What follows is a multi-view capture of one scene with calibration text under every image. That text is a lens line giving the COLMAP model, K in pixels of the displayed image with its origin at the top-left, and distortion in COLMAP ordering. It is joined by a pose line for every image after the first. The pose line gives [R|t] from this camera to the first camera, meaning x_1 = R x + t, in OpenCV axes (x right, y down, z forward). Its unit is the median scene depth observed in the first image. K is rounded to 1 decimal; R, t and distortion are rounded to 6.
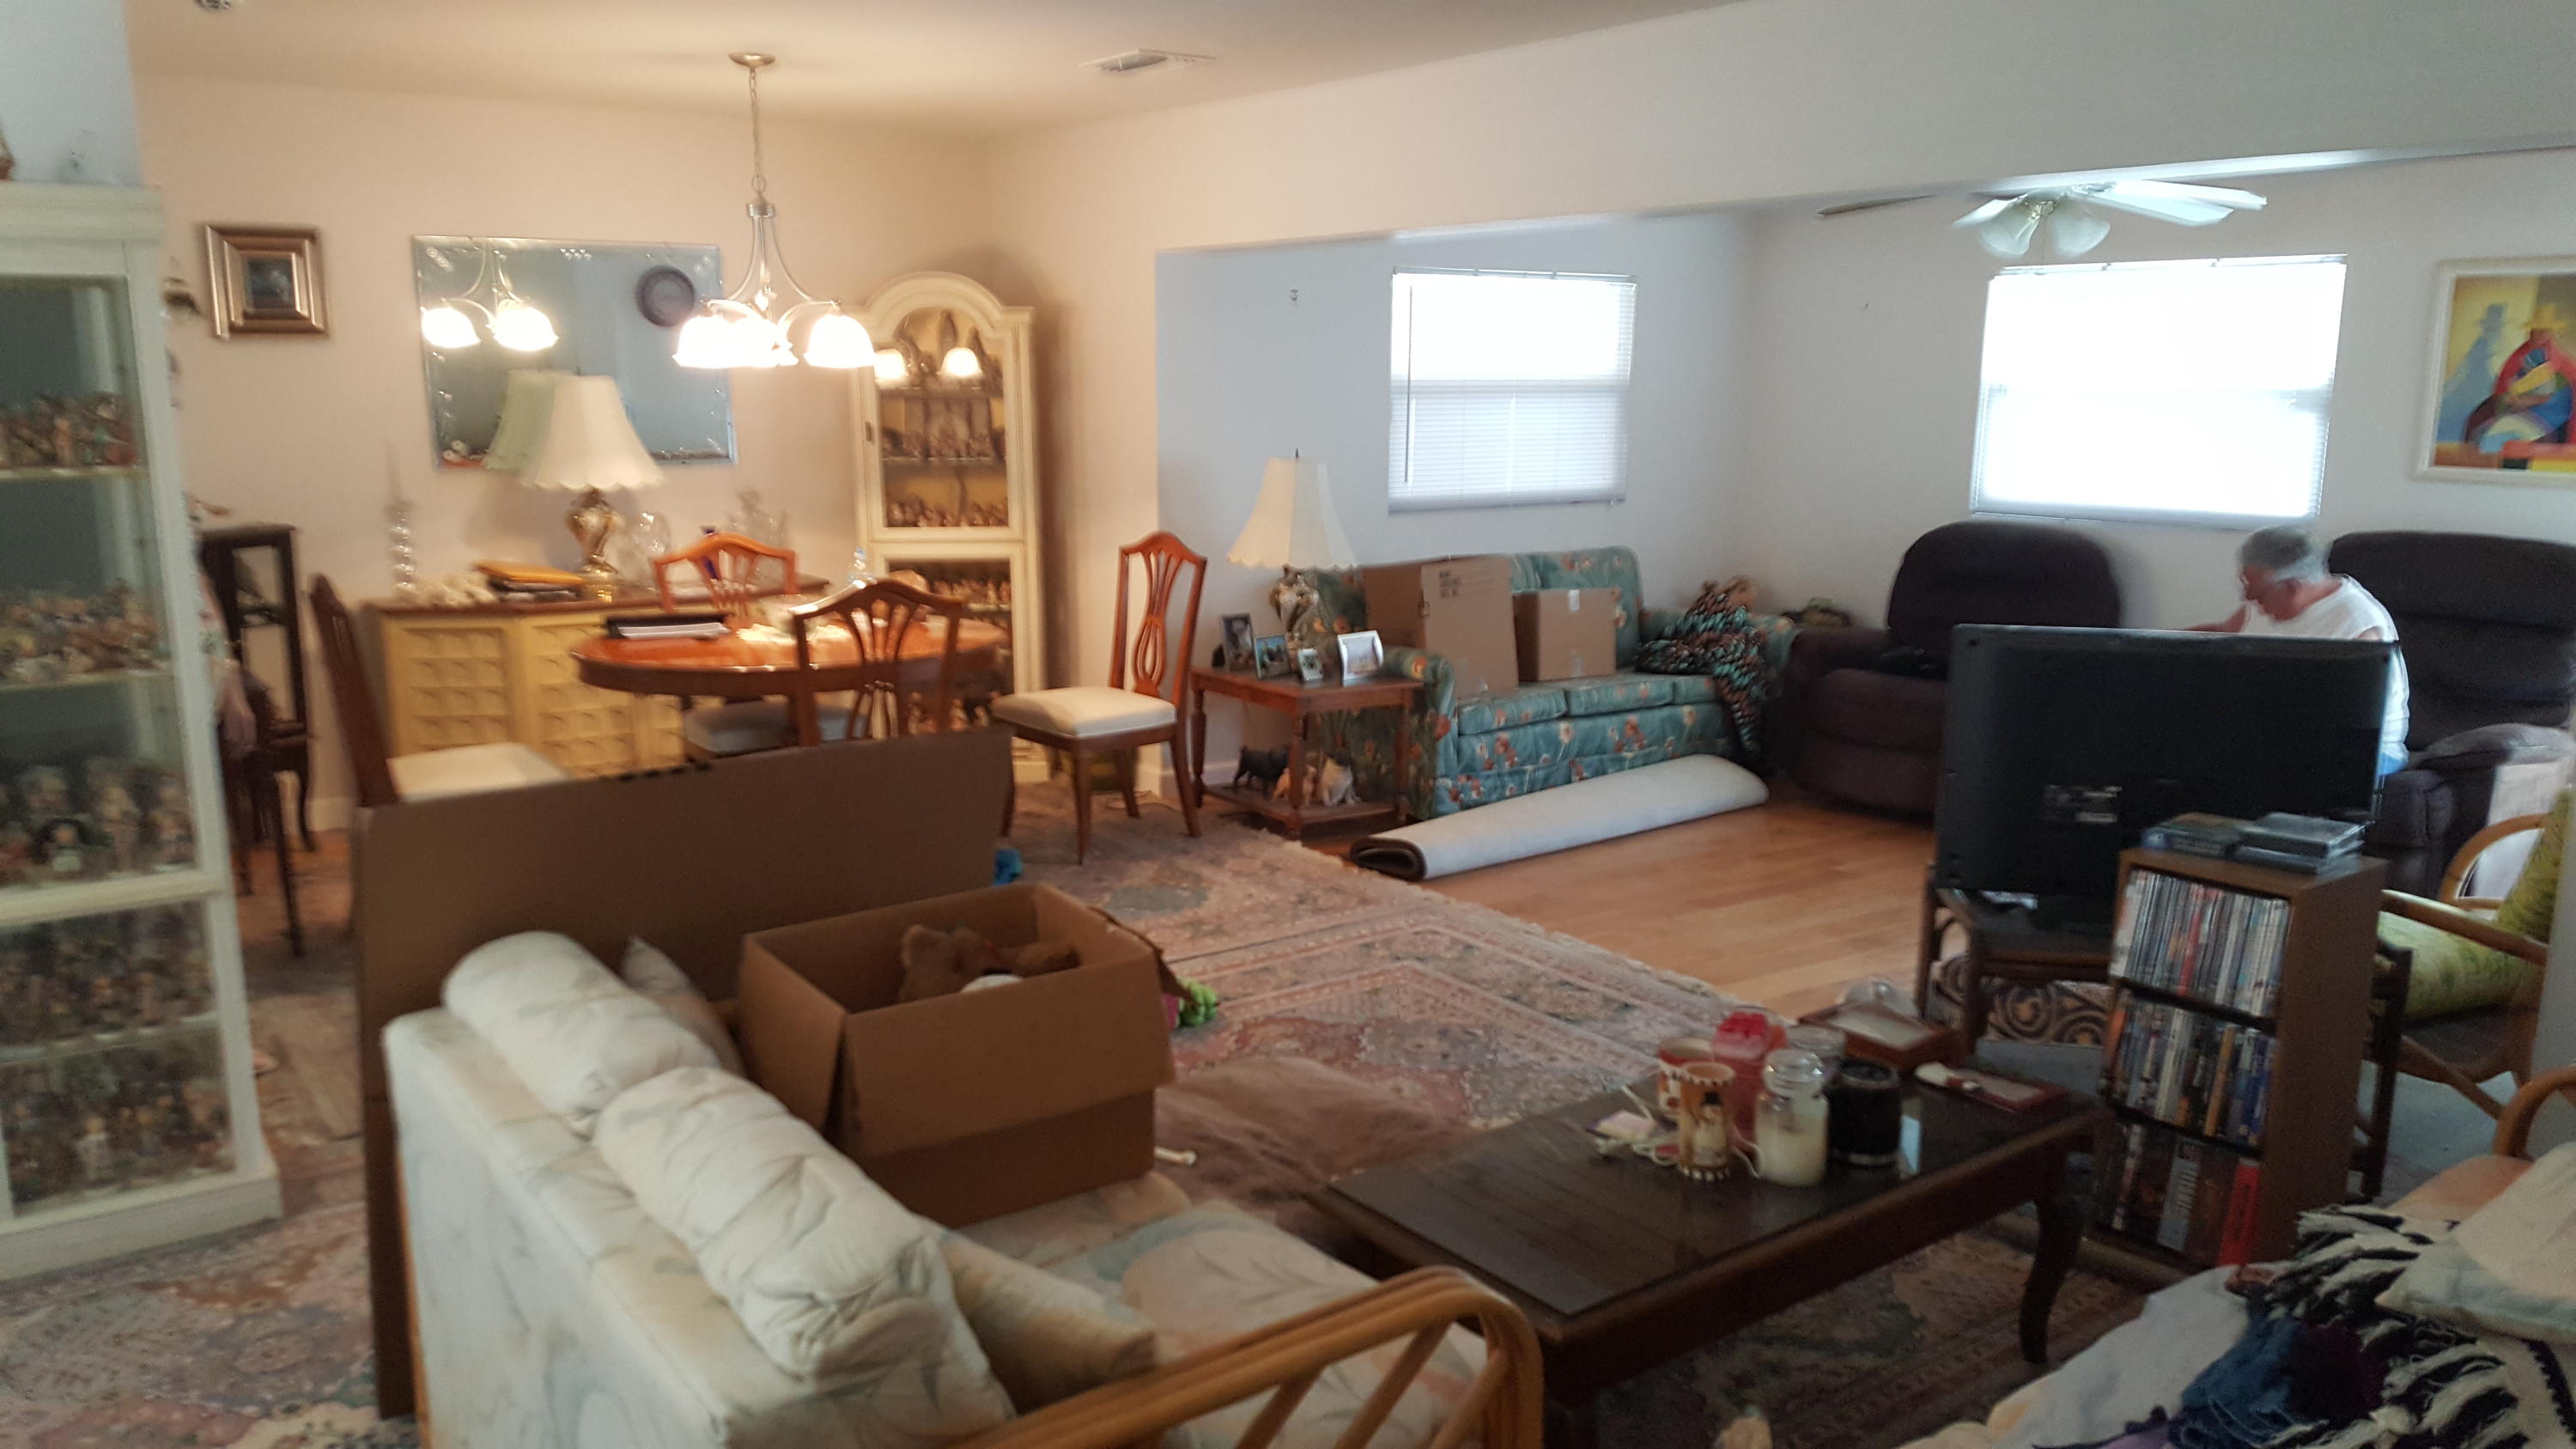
lens RADIAL K [[1914.4, 0, 1294.2], [0, 1914.4, 752.3], [0, 0, 1]] dist [0.092974, -0.001189]
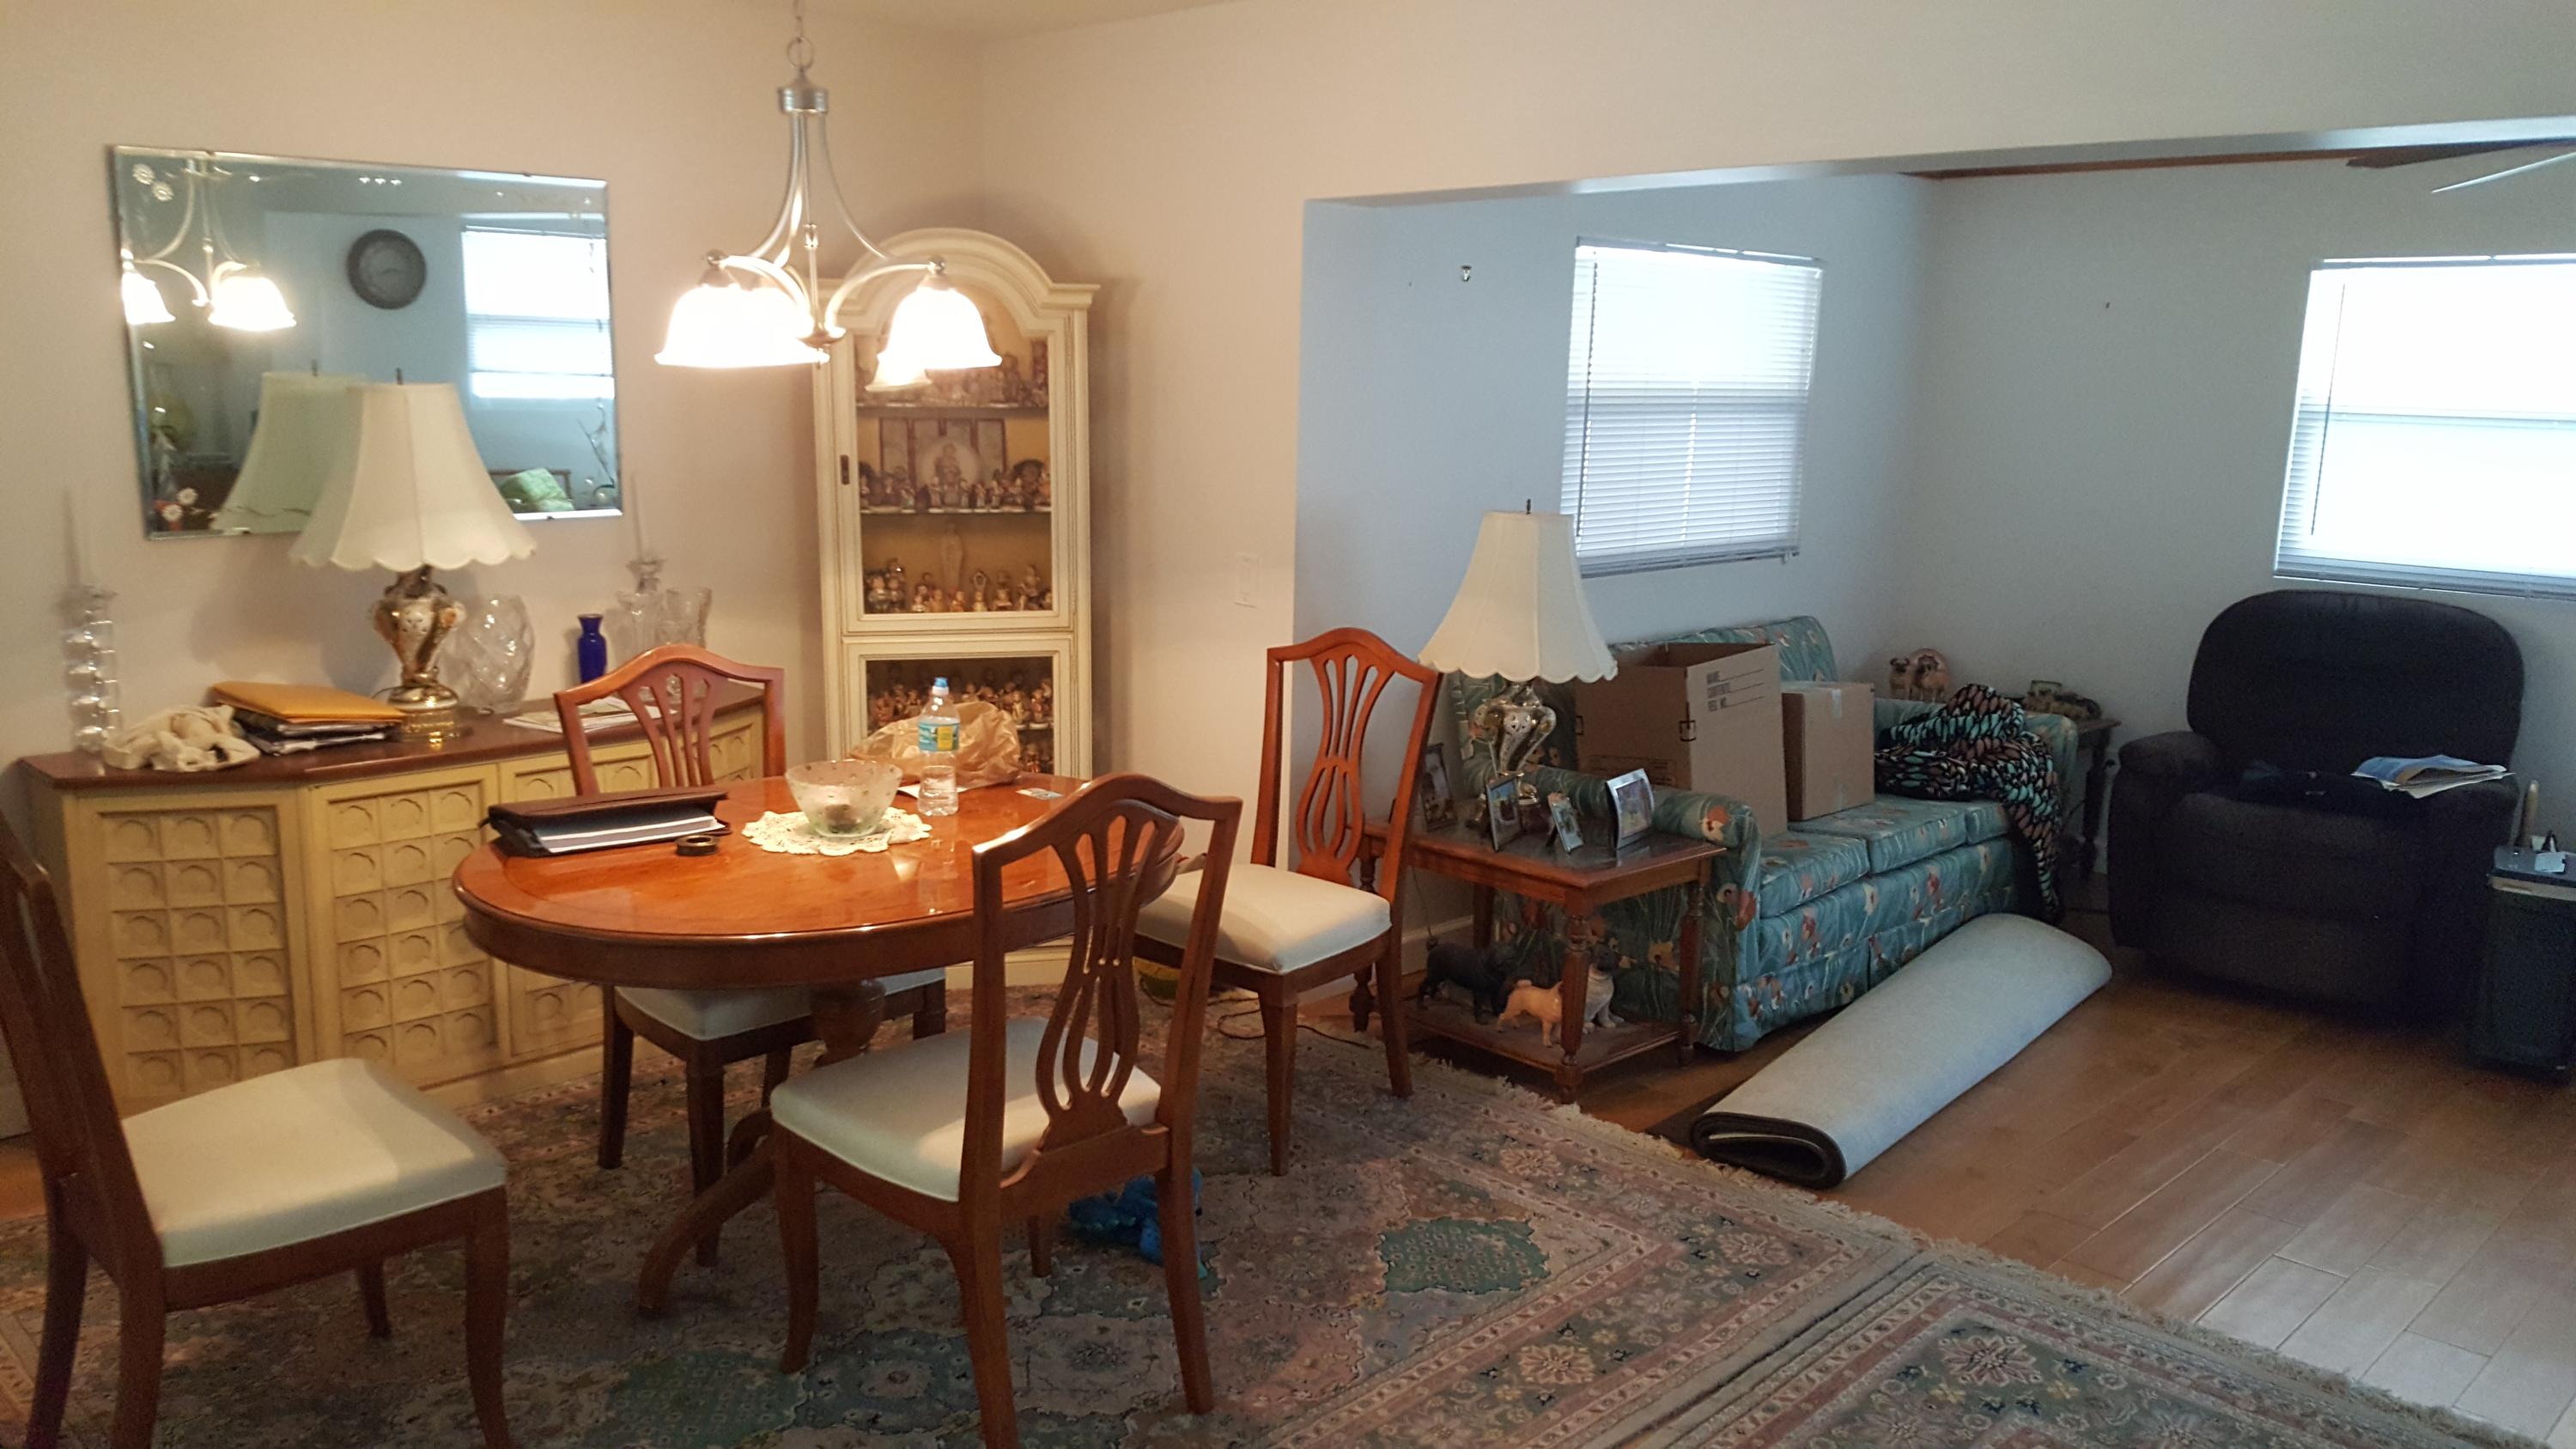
lens RADIAL K [[1977.5, 0, 1288.0], [0, 1977.5, 724.5], [0, 0, 1]] dist [0.045216, 0.001881]
pose [[0.988276, -0.015797, 0.151859, -0.184103], [0.018282, 0.999721, -0.014978, -0.069957], [-0.151580, 0.017579, 0.988289, 0.332677]]
